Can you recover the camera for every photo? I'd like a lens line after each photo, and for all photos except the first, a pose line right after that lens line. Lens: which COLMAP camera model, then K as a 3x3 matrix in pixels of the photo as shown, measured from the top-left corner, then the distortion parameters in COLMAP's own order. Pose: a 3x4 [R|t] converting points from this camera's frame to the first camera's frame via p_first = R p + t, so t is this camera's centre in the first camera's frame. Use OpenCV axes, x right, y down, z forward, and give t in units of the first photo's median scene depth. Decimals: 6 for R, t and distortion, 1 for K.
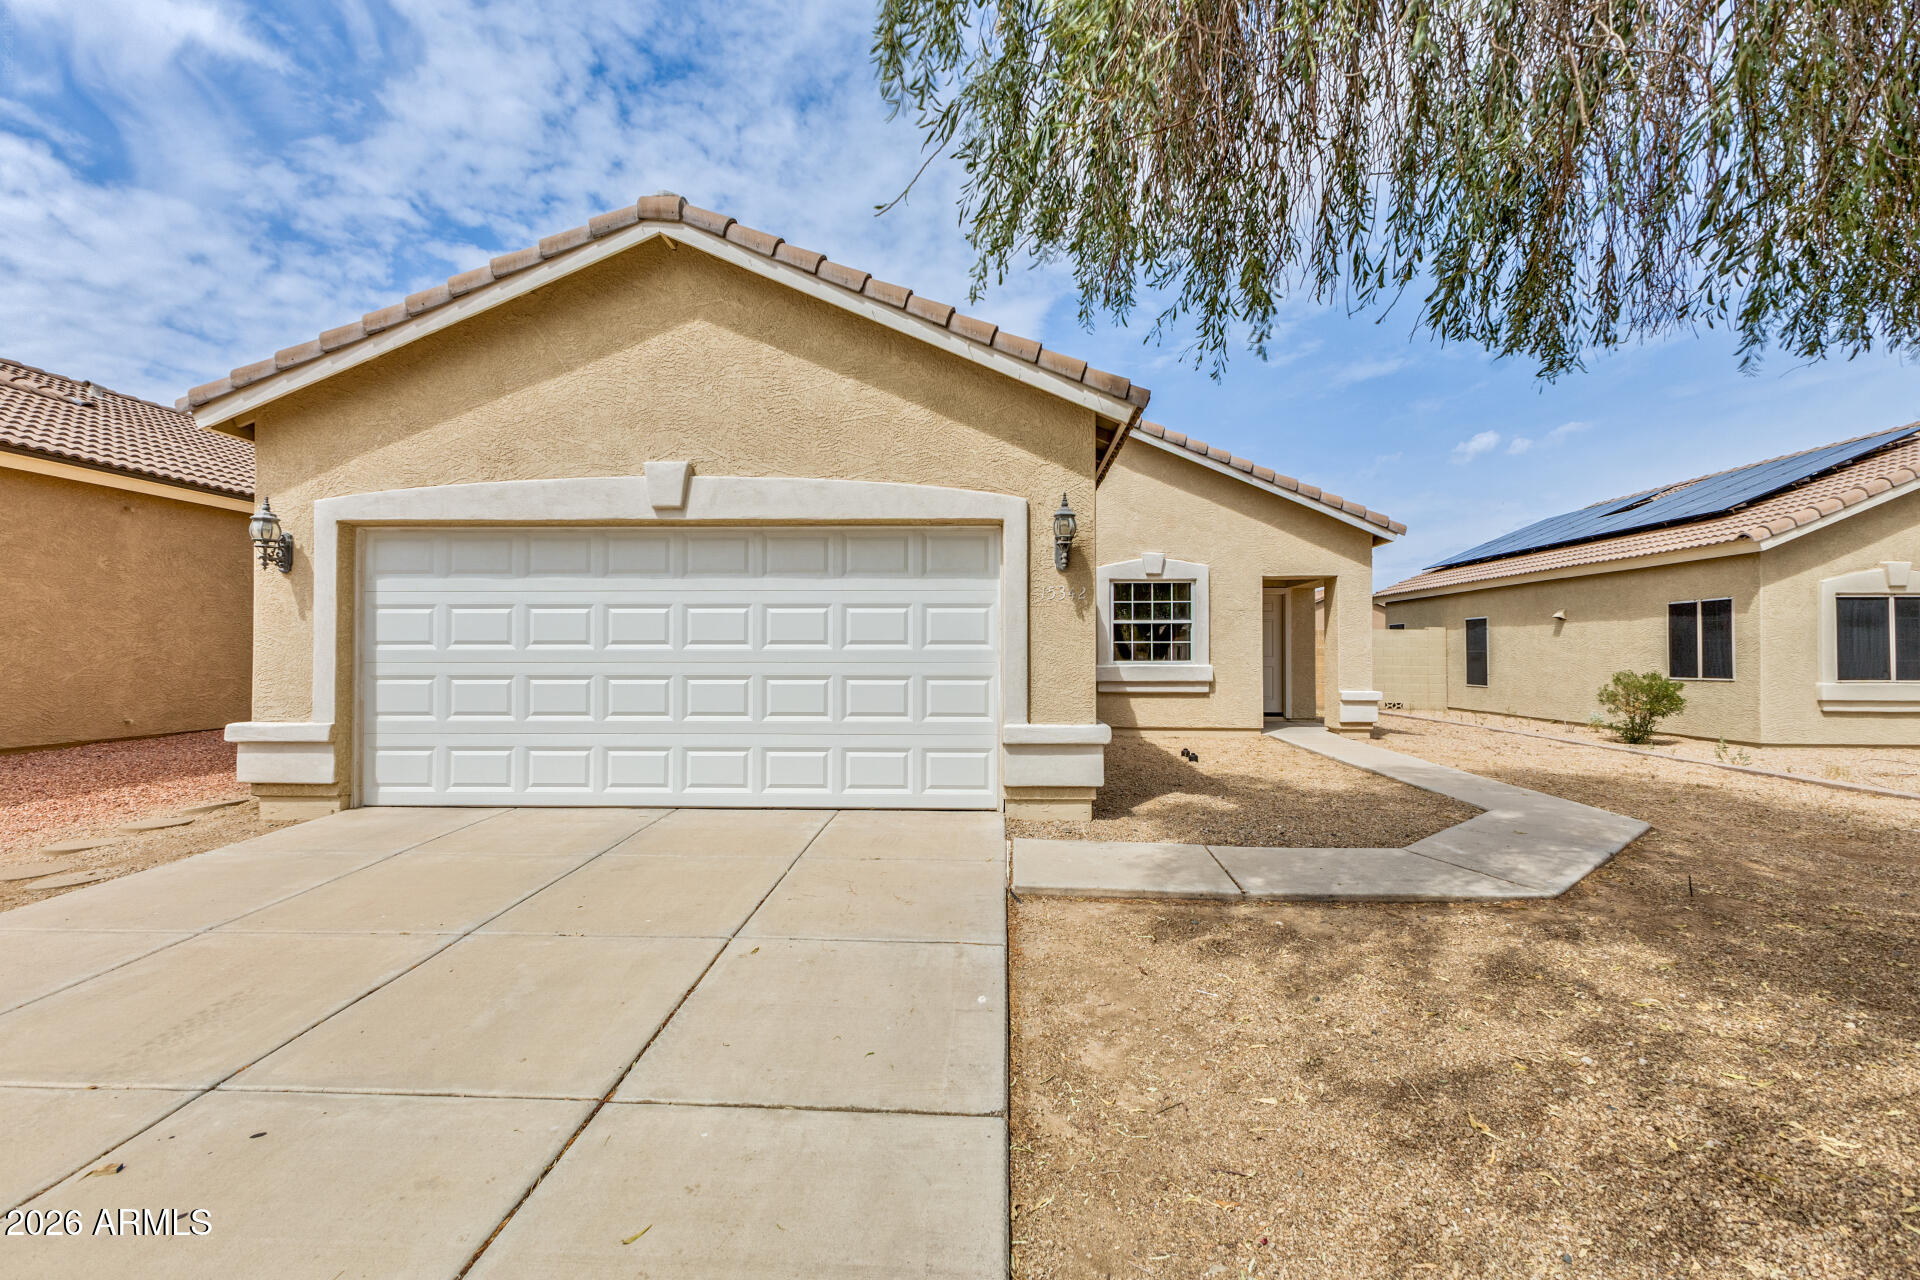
lens RADIAL K [[829.8, 0, 965.2], [0, 829.8, 644.9], [0, 0, 1]] dist [0.017238, -0.003291]
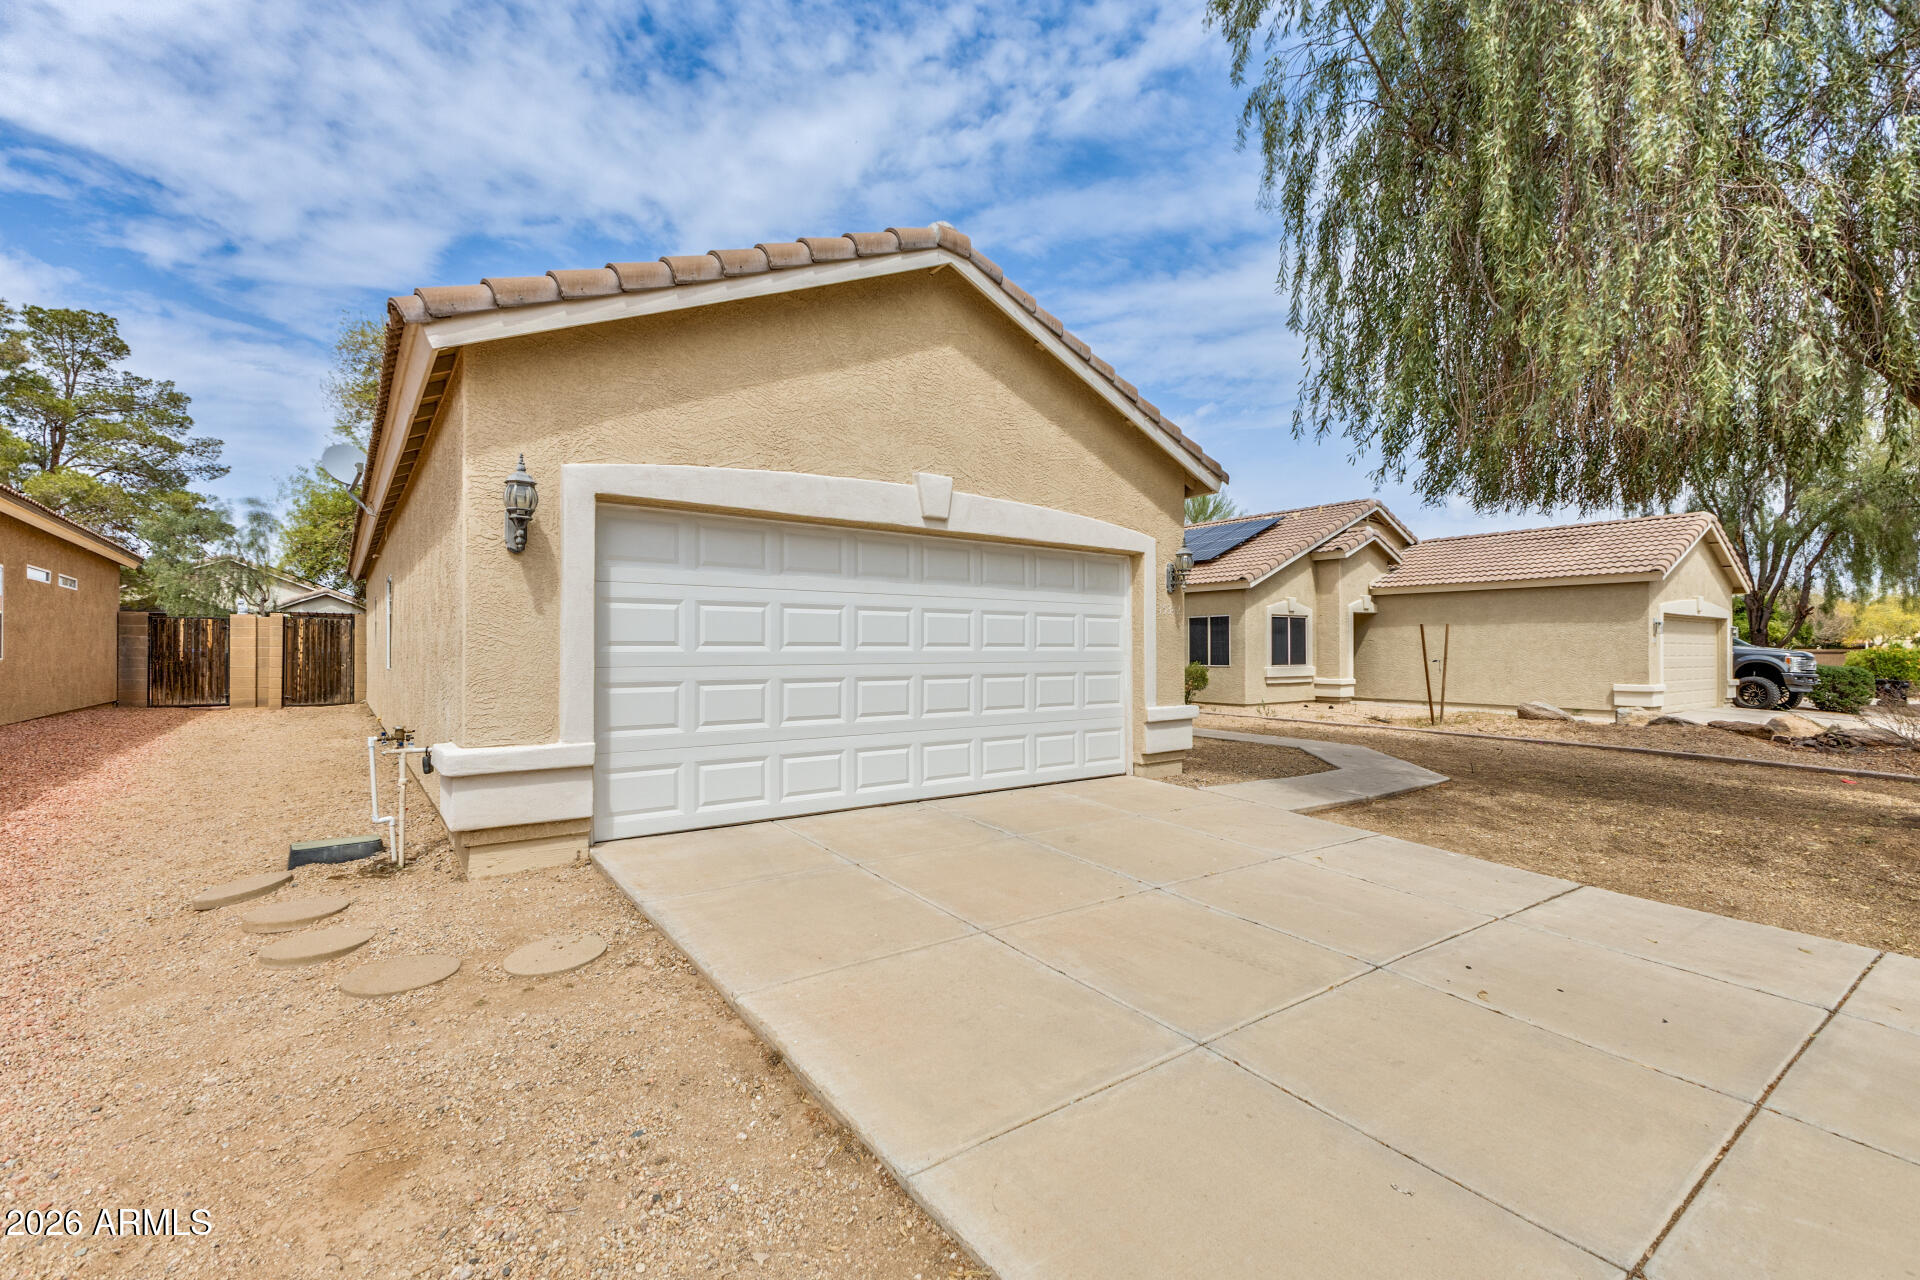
lens RADIAL K [[829.8, 0, 973.6], [0, 829.8, 645.1], [0, 0, 1]] dist [0.017238, -0.003291]
pose [[0.777237, 0.003194, 0.629200, -0.950451], [-0.009479, 0.999933, 0.006633, -0.009853], [-0.629137, -0.011119, 0.777215, 0.135188]]
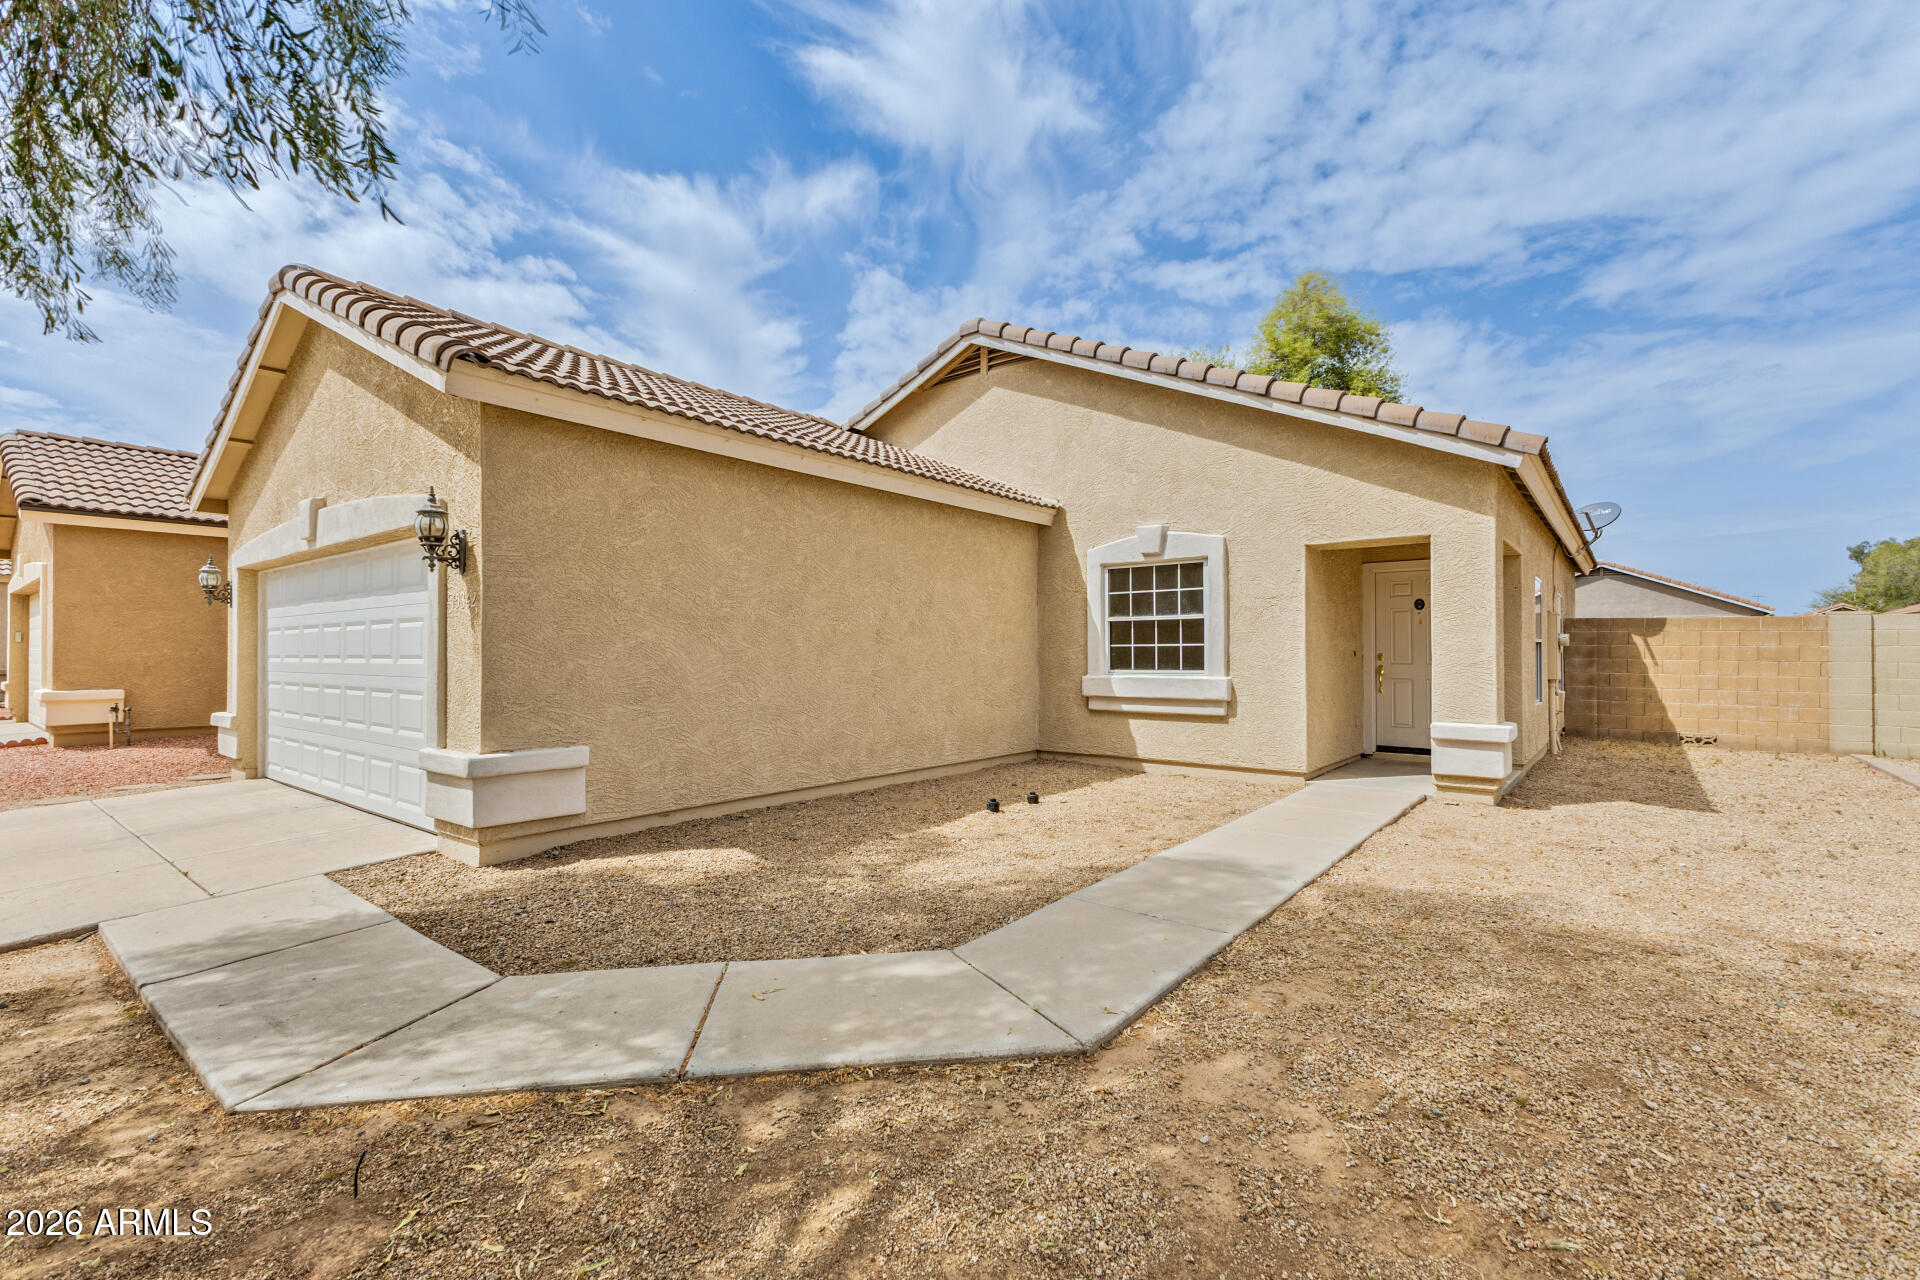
lens RADIAL K [[829.8, 0, 967.6], [0, 829.8, 642.6], [0, 0, 1]] dist [0.017238, -0.003291]
pose [[0.811631, -0.009002, -0.584102, 0.998515], [0.010052, 0.999948, -0.001443, -0.011992], [0.584084, -0.004700, 0.811679, 0.566938]]
